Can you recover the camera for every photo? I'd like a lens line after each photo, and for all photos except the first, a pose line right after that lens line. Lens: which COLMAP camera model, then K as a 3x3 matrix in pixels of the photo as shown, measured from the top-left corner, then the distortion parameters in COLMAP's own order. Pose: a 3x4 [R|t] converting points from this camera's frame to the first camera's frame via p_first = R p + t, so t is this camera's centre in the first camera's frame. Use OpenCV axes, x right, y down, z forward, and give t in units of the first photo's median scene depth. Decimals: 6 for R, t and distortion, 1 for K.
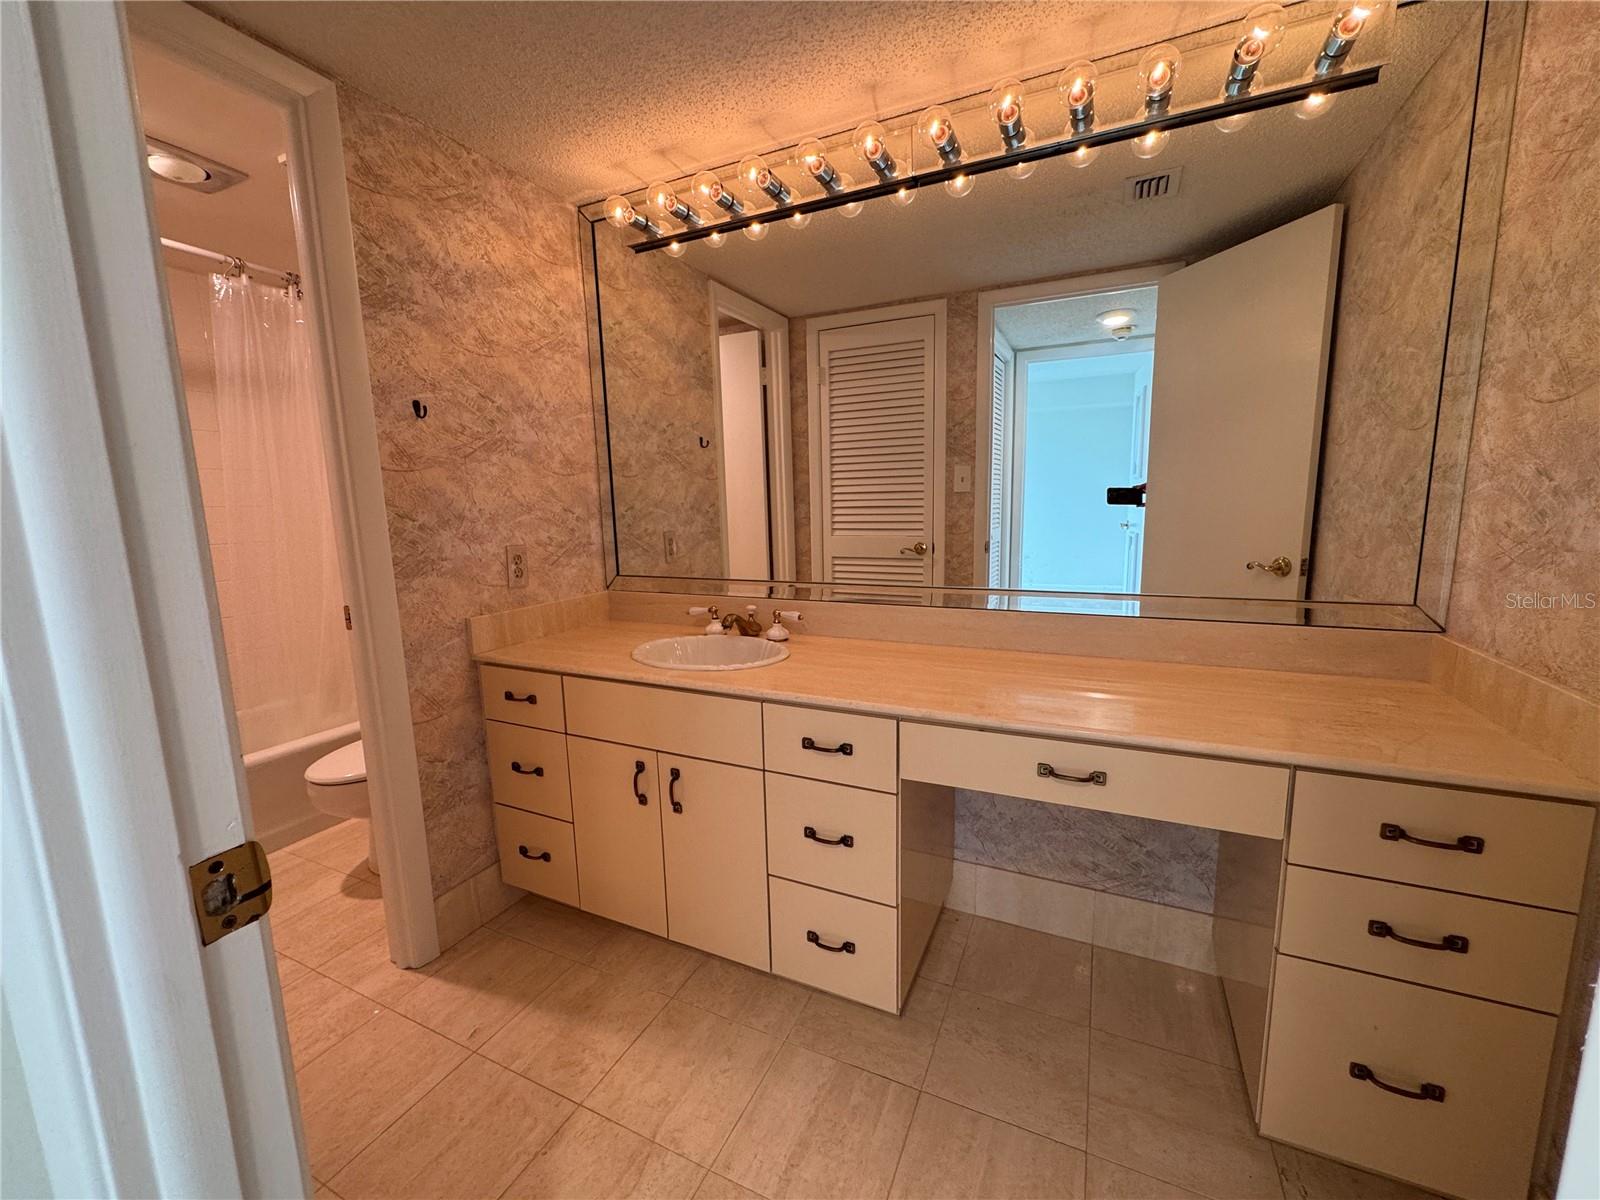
lens RADIAL K [[640.7, 0, 798.1], [0, 640.7, 598.8], [0, 0, 1]] dist [-0.003866, 0.000134]
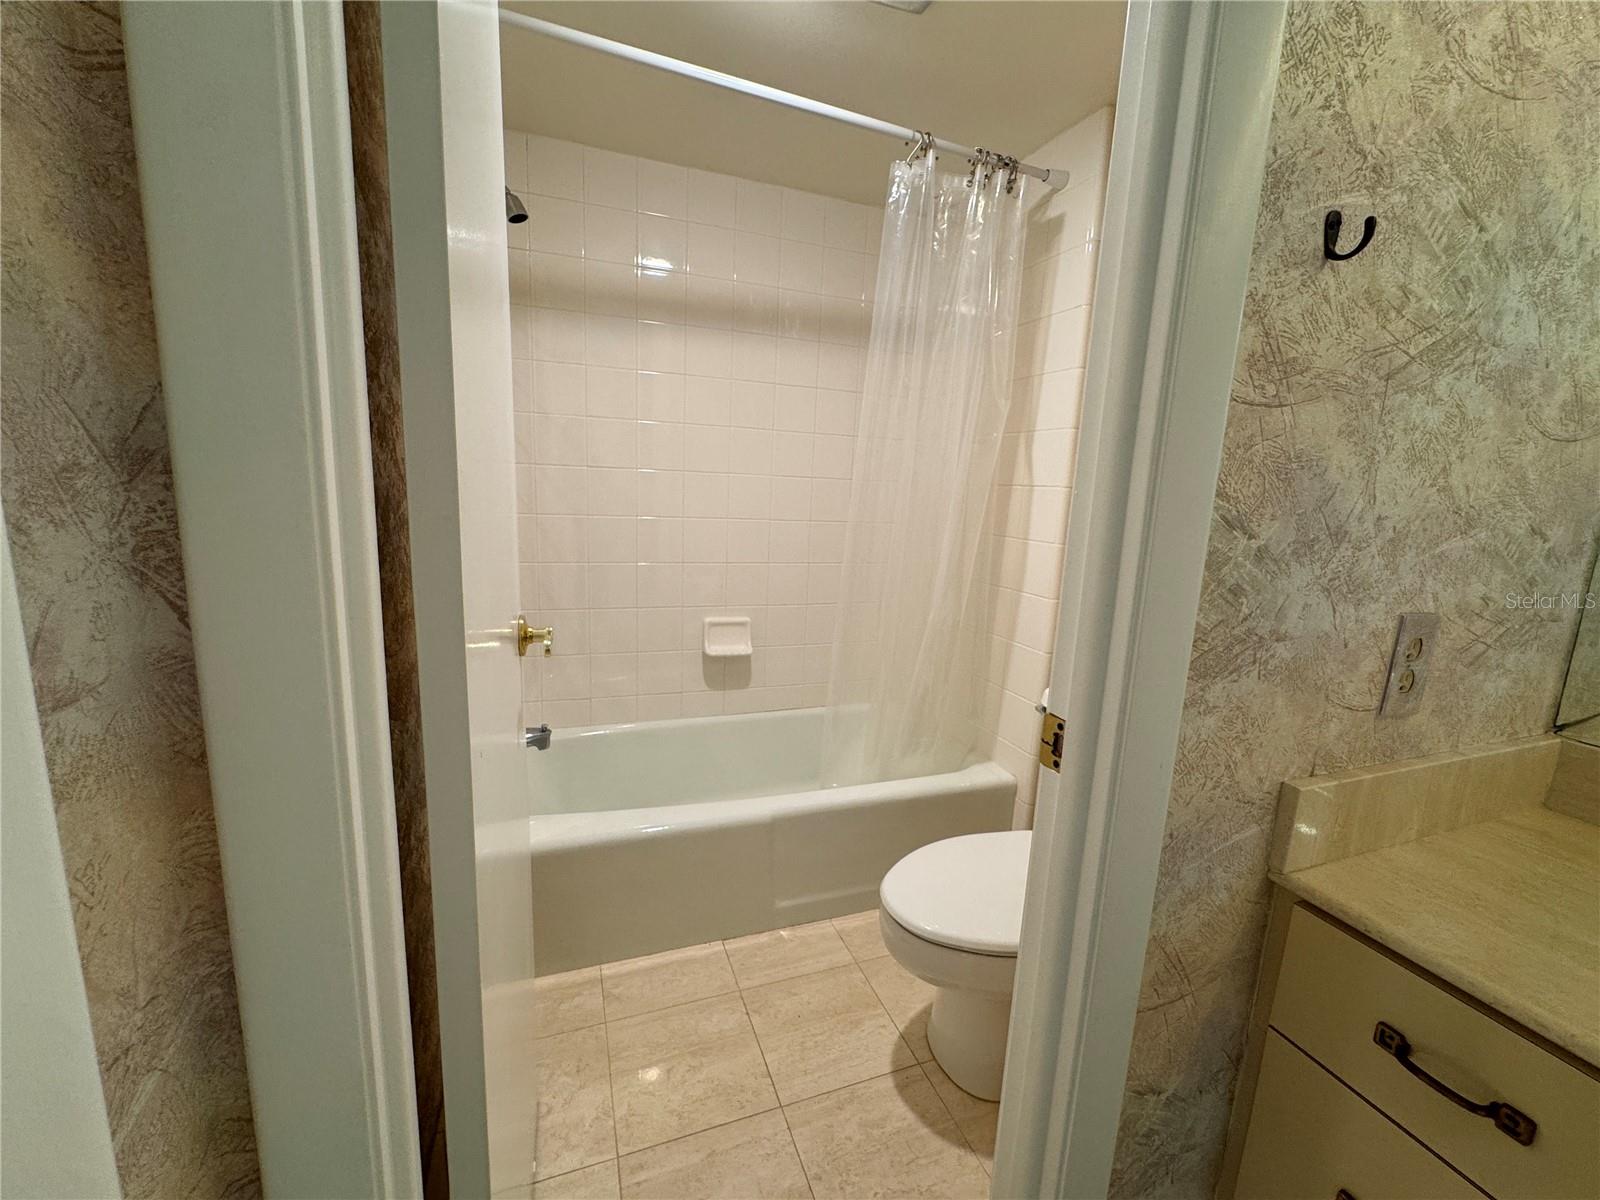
lens RADIAL K [[640.7, 0, 798.1], [0, 640.7, 598.8], [0, 0, 1]] dist [-0.003866, 0.000134]
pose [[0.712452, 0.175985, -0.679295, -0.489641], [-0.166358, 0.982804, 0.080137, -0.065525], [0.681716, 0.055912, 0.729477, 0.496653]]
